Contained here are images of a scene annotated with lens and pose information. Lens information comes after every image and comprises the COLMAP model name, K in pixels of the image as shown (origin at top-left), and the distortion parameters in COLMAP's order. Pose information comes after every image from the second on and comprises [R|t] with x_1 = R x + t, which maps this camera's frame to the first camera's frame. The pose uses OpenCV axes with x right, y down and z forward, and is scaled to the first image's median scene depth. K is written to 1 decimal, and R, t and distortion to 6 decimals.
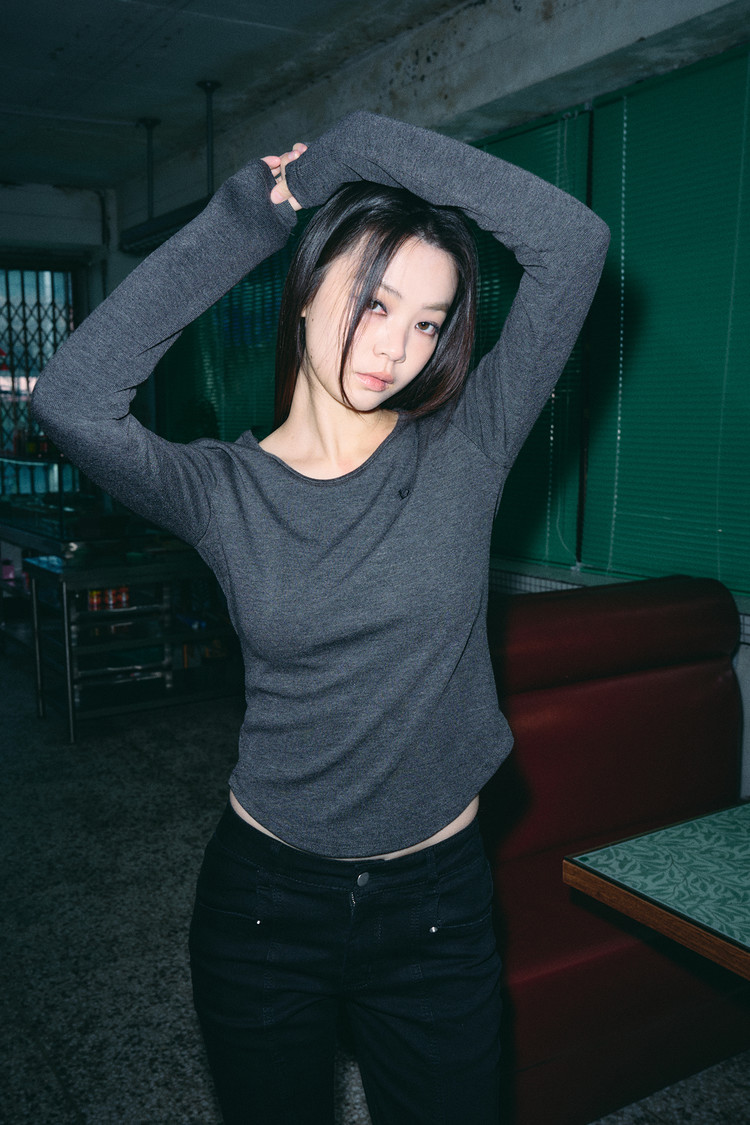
lens RADIAL K [[1113.5, 0, 375.0], [0, 1113.5, 562.5], [0, 0, 1]] dist [-0.020749, 0.154628]
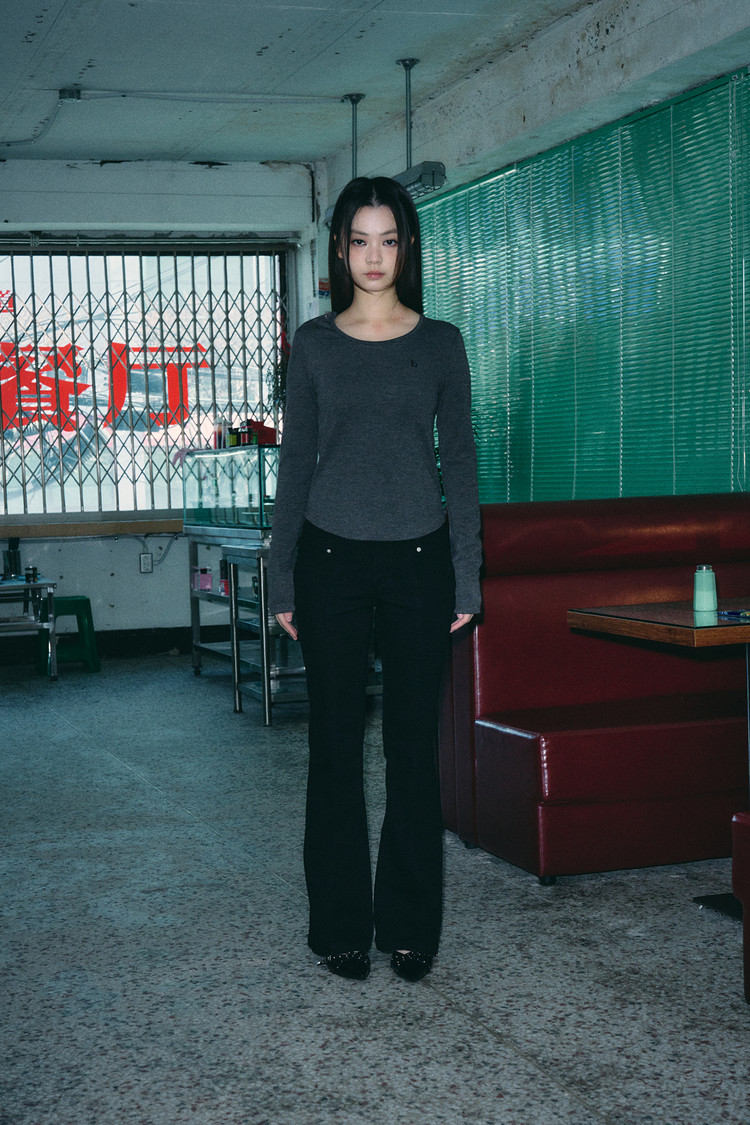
lens RADIAL K [[1742.0, 0, 375.0], [0, 1742.0, 562.5], [0, 0, 1]] dist [0.028878, 0.055609]
pose [[0.976728, -0.007964, -0.214335, 0.189333], [-0.008864, 0.996958, -0.077436, 0.174105], [0.214300, 0.077534, 0.973686, -0.610326]]
